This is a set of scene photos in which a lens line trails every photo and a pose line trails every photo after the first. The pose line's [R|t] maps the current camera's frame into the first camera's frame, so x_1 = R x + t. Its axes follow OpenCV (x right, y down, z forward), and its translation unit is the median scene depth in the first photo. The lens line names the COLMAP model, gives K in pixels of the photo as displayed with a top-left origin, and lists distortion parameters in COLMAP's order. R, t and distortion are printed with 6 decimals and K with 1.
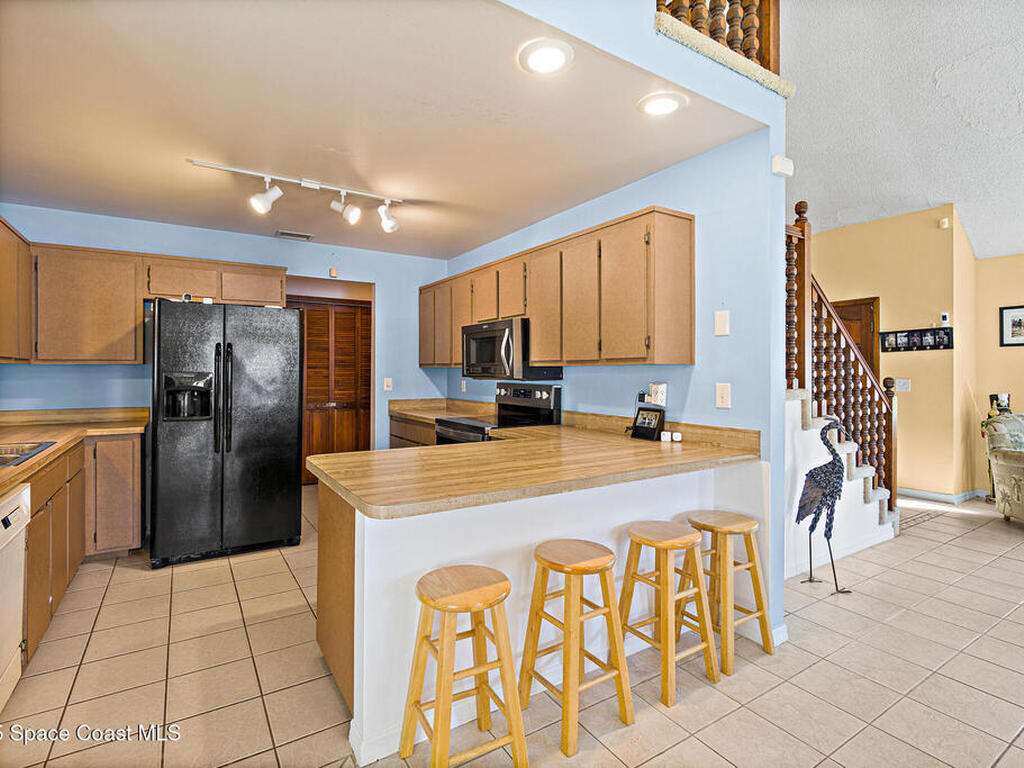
lens RADIAL K [[496.6, 0, 498.6], [0, 496.6, 380.3], [0, 0, 1]] dist [0.000315, 0.000994]
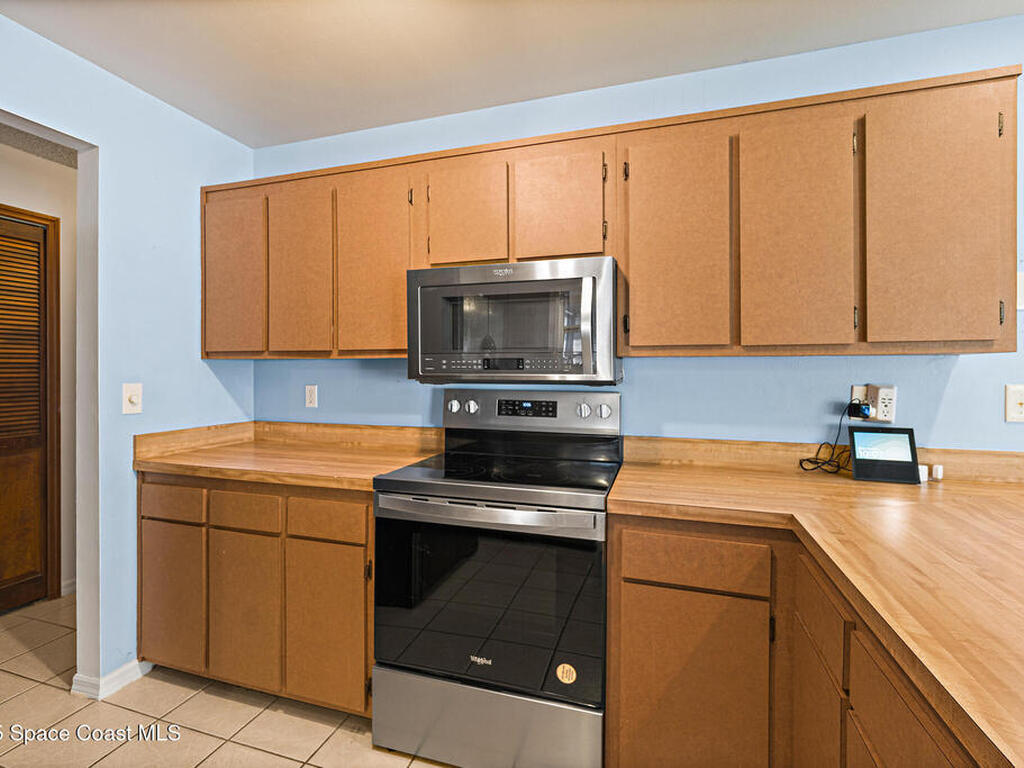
lens RADIAL K [[572.4, 0, 511.8], [0, 572.4, 363.8], [0, 0, 1]] dist [-0.021826, 0.000214]
pose [[0.793113, -0.002876, 0.609068, -0.293250], [0.015350, 0.999766, -0.015268, -0.009937], [-0.608881, 0.021459, 0.792971, 0.477346]]
